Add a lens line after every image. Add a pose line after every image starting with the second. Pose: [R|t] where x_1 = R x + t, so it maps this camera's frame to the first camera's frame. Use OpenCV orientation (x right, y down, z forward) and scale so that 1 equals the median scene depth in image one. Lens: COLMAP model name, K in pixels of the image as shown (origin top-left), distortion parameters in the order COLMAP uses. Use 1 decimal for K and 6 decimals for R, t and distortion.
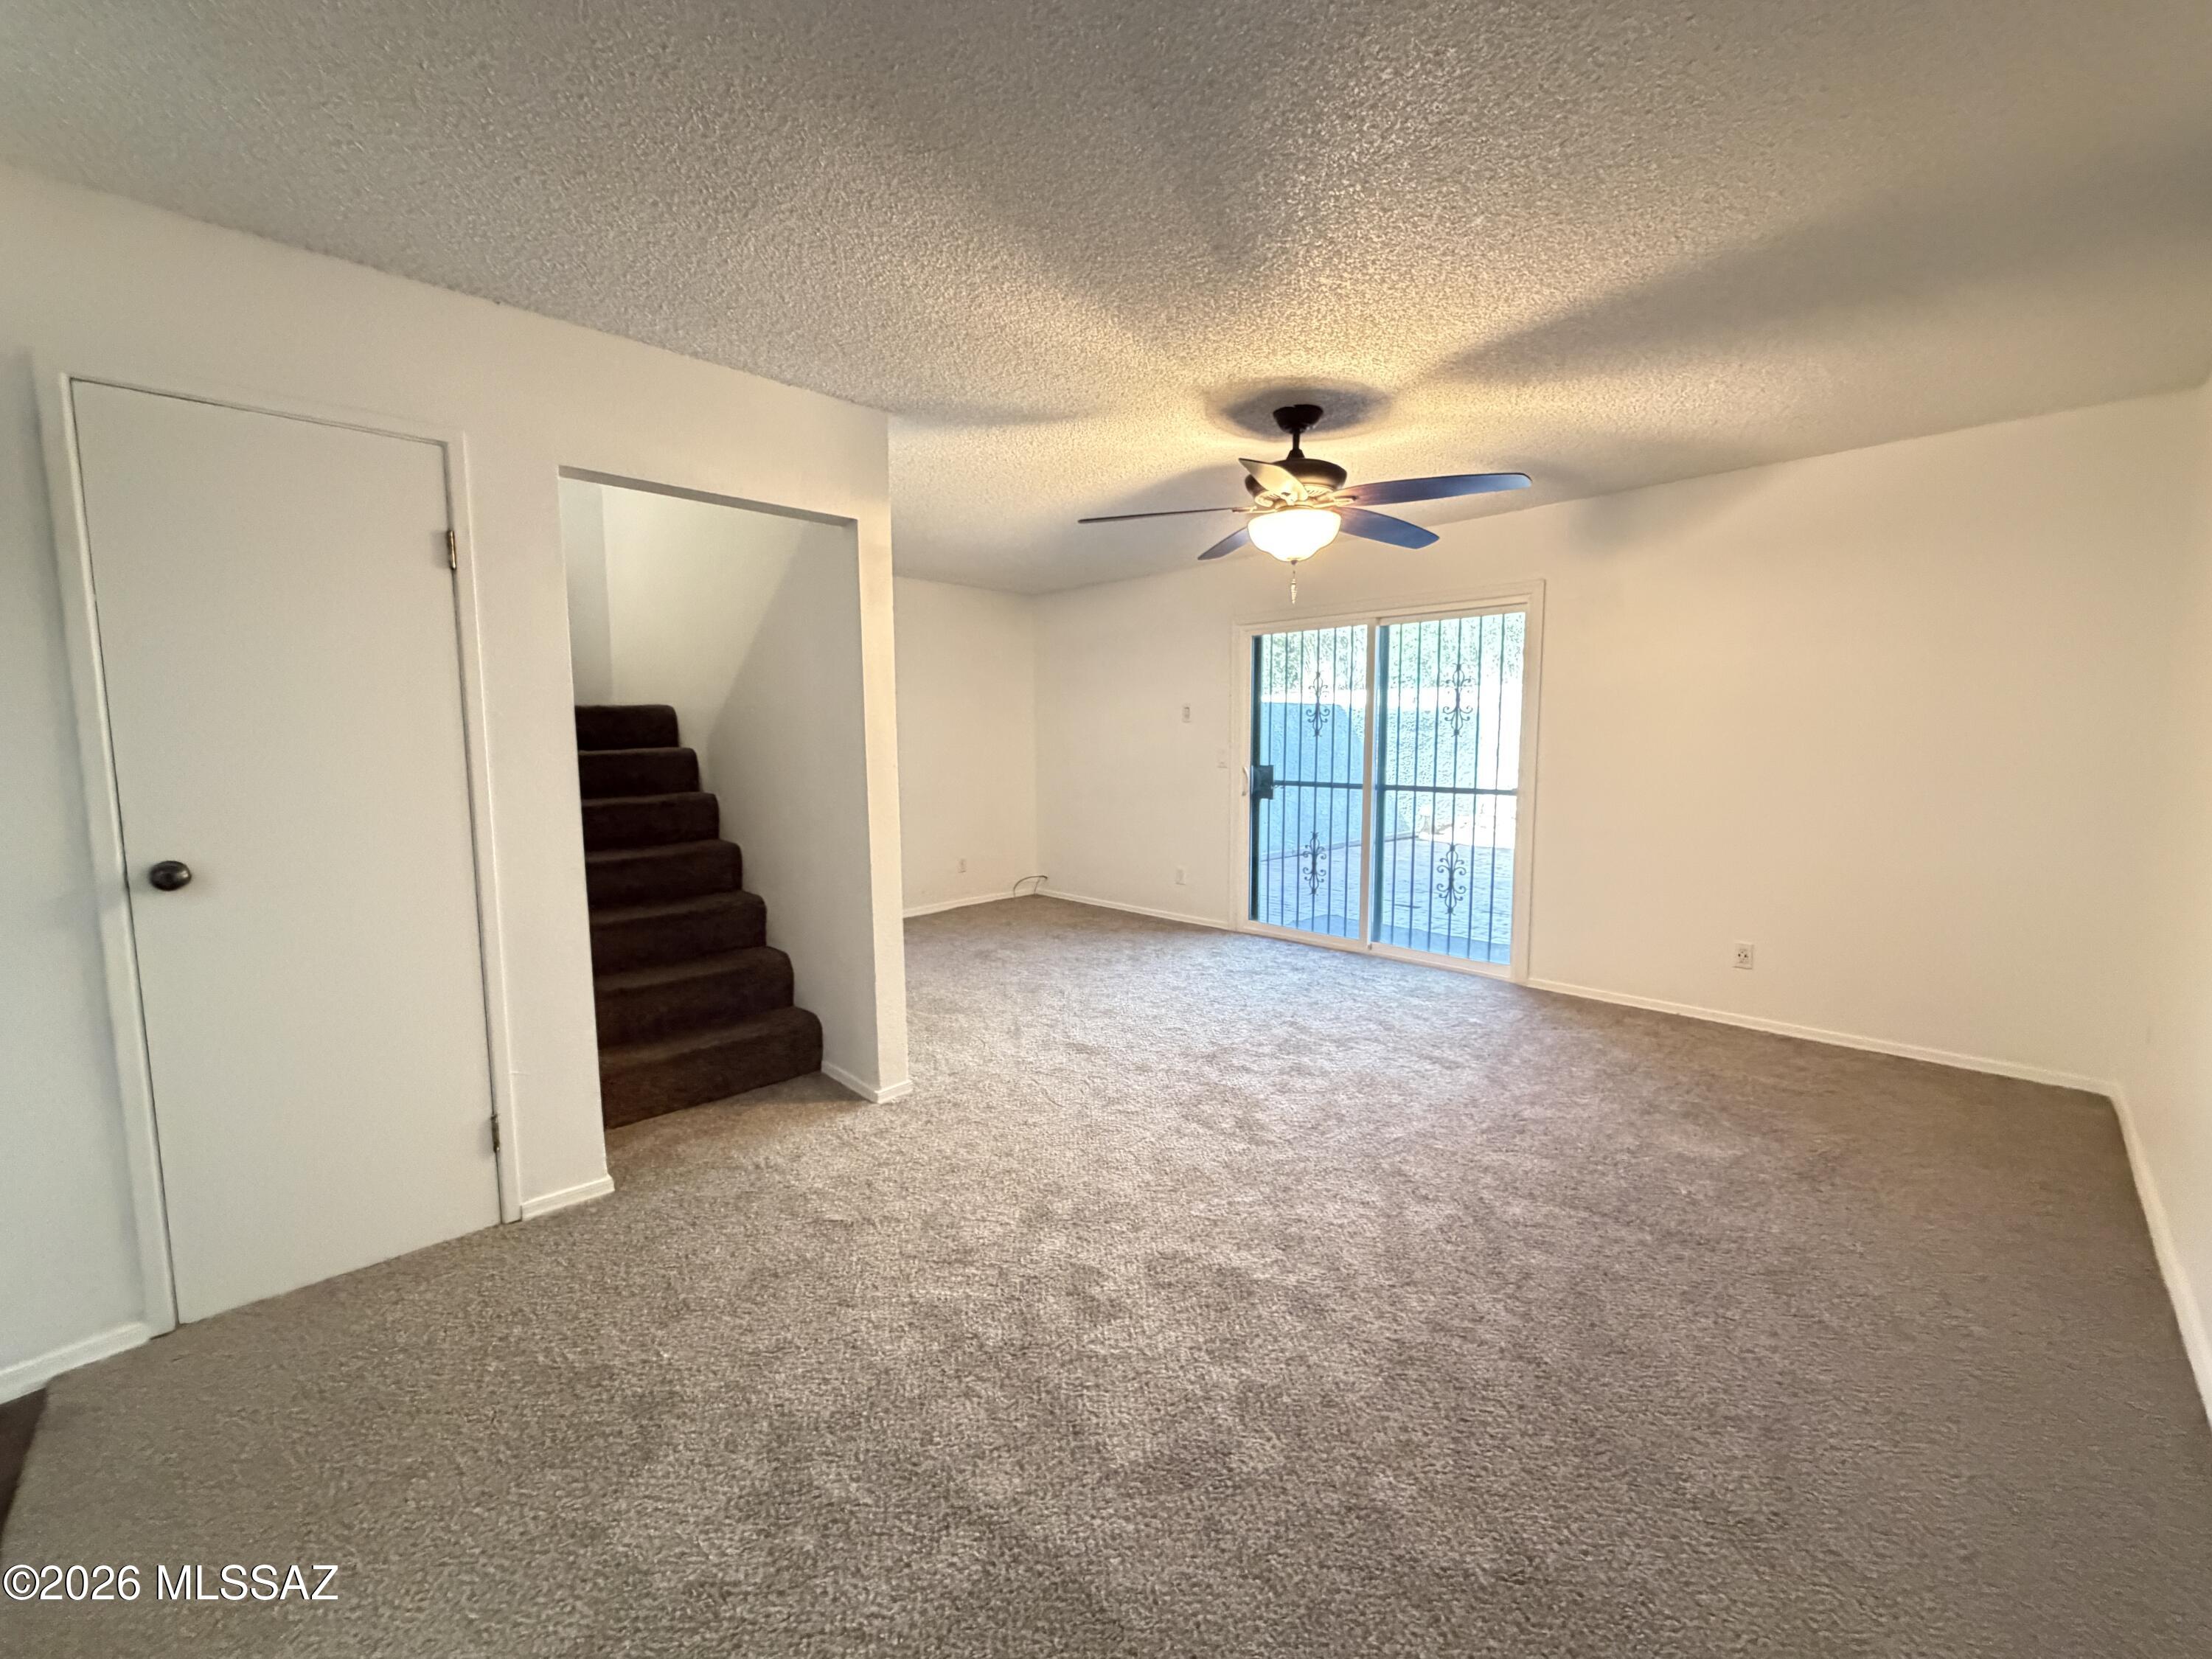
lens RADIAL K [[881.3, 0, 1101.3], [0, 881.3, 826.4], [0, 0, 1]] dist [-0.000059, -0.000111]
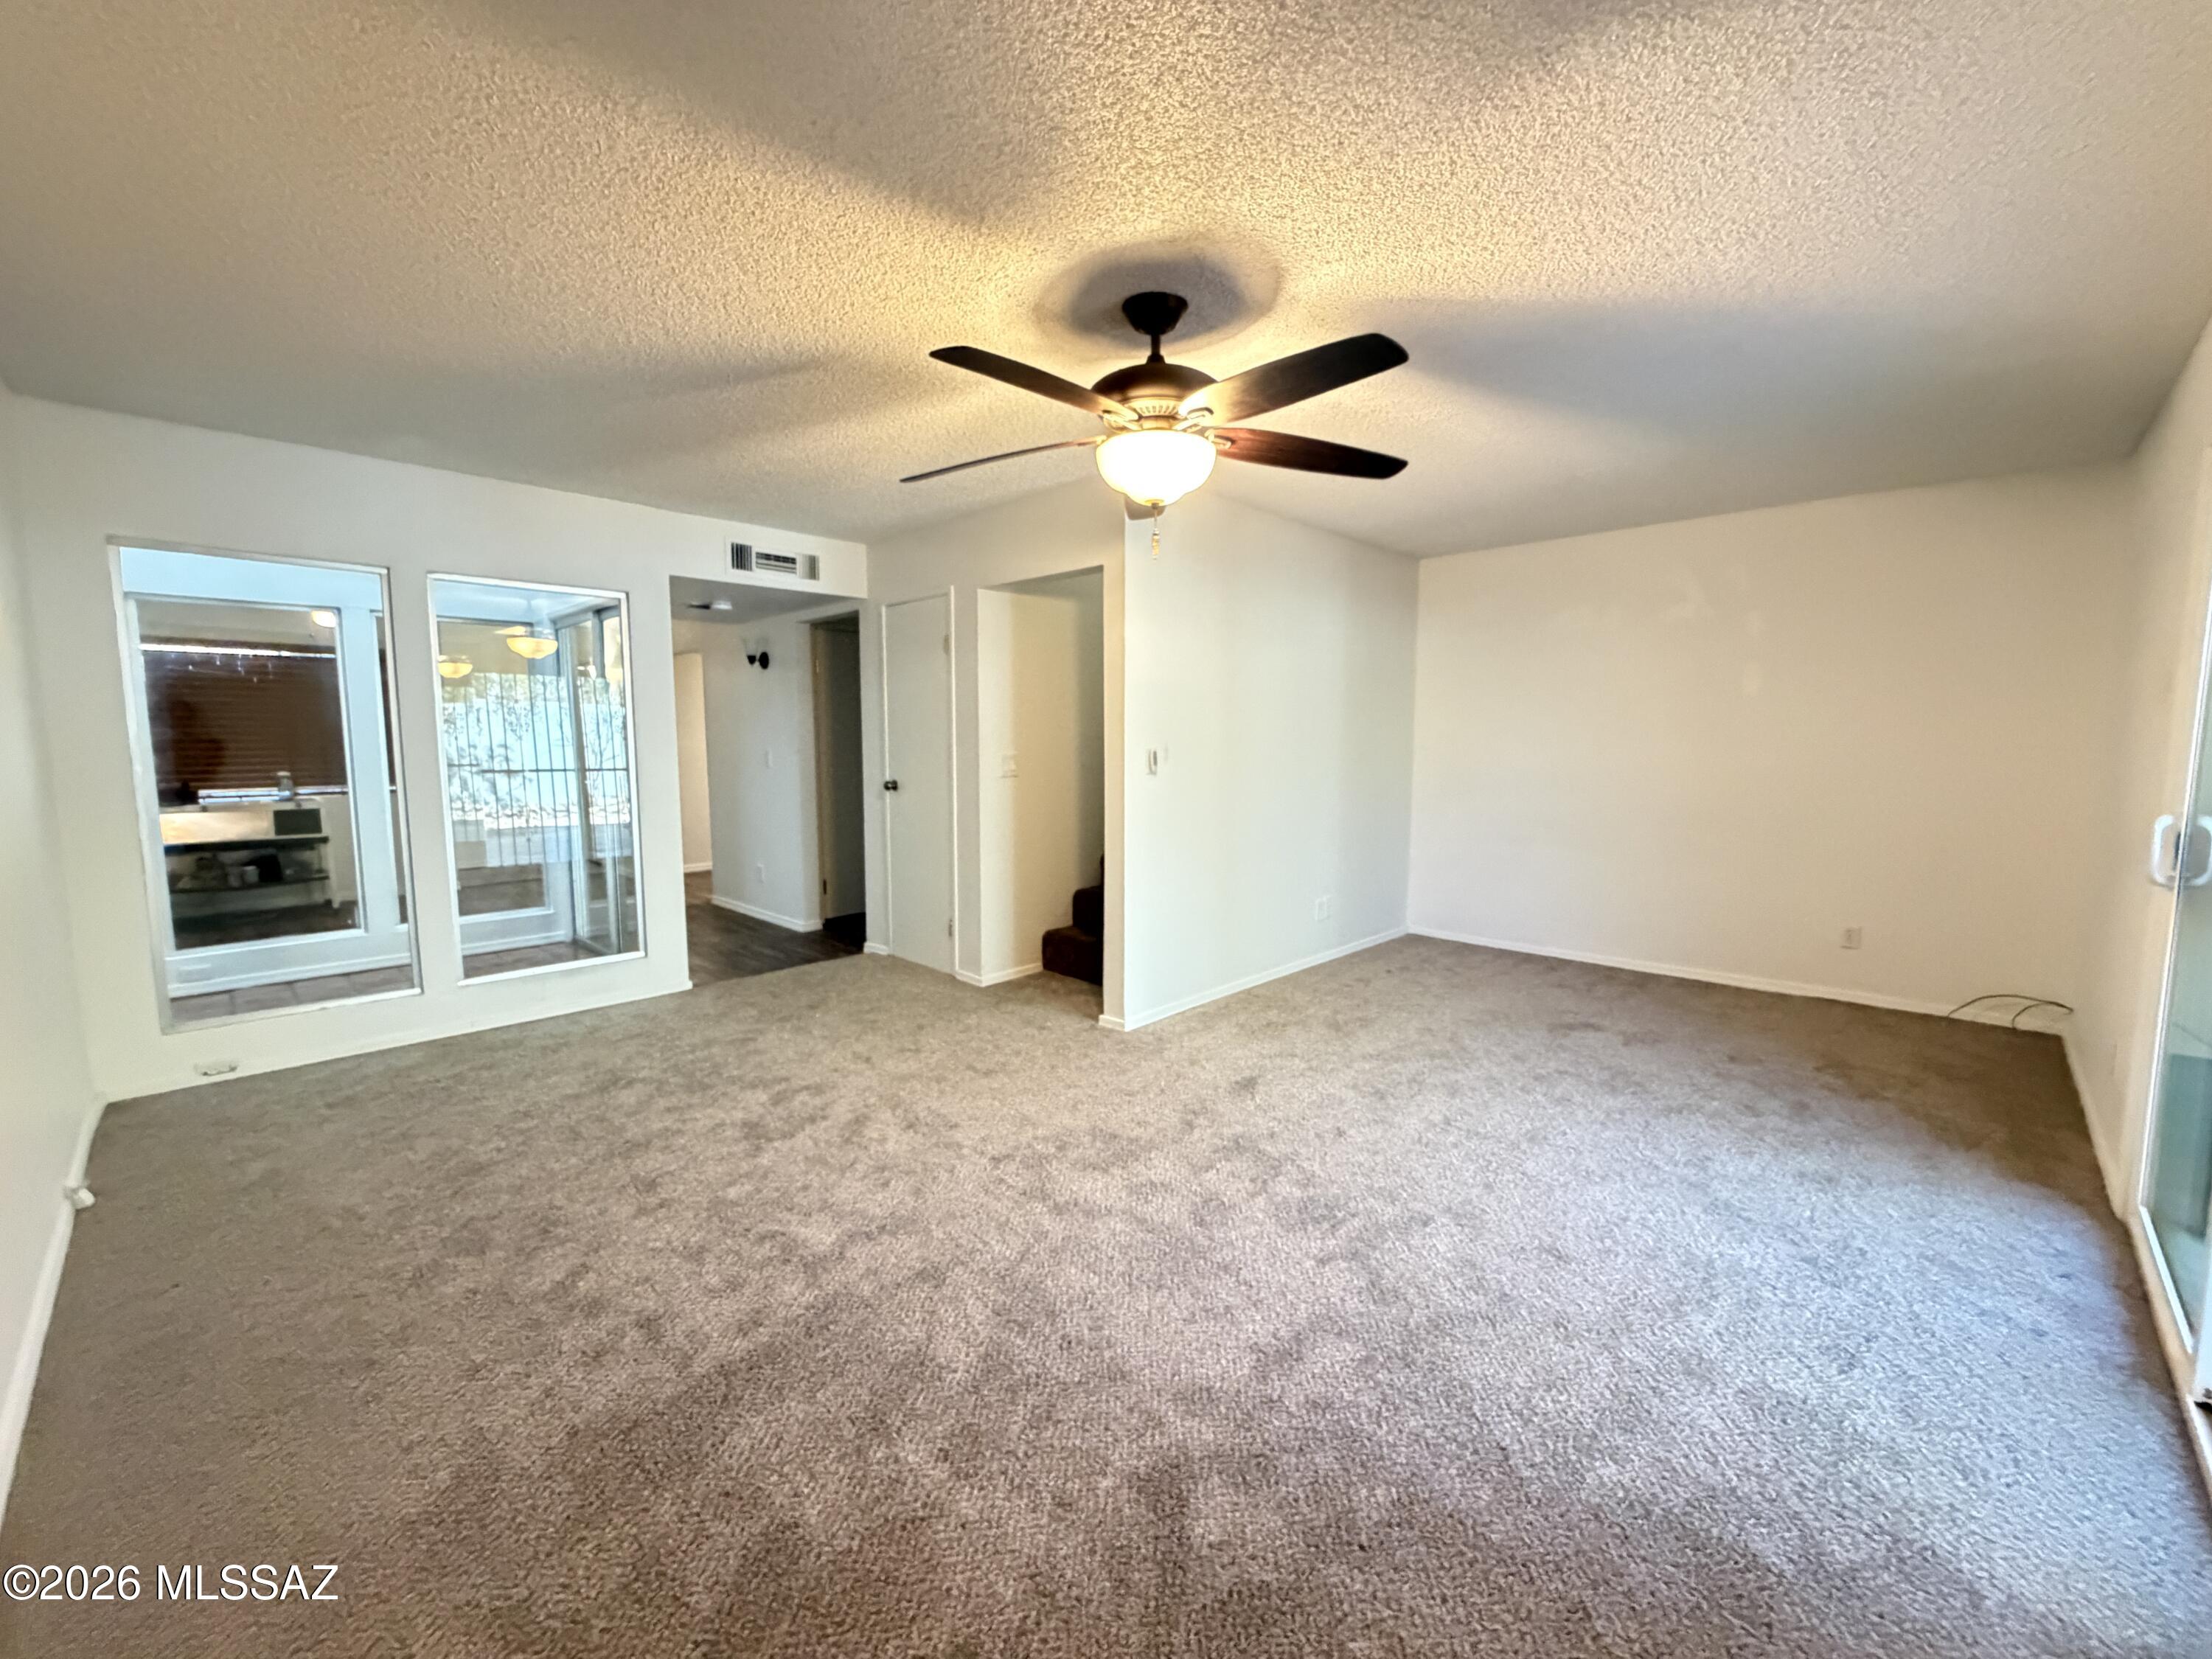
lens RADIAL K [[881.3, 0, 1101.8], [0, 881.3, 826.2], [0, 0, 1]] dist [-0.000059, -0.000111]
pose [[0.022030, 0.105945, -0.994128, 0.846573], [-0.103634, 0.989254, 0.103129, -0.085028], [0.994371, 0.100754, 0.032773, 0.810491]]
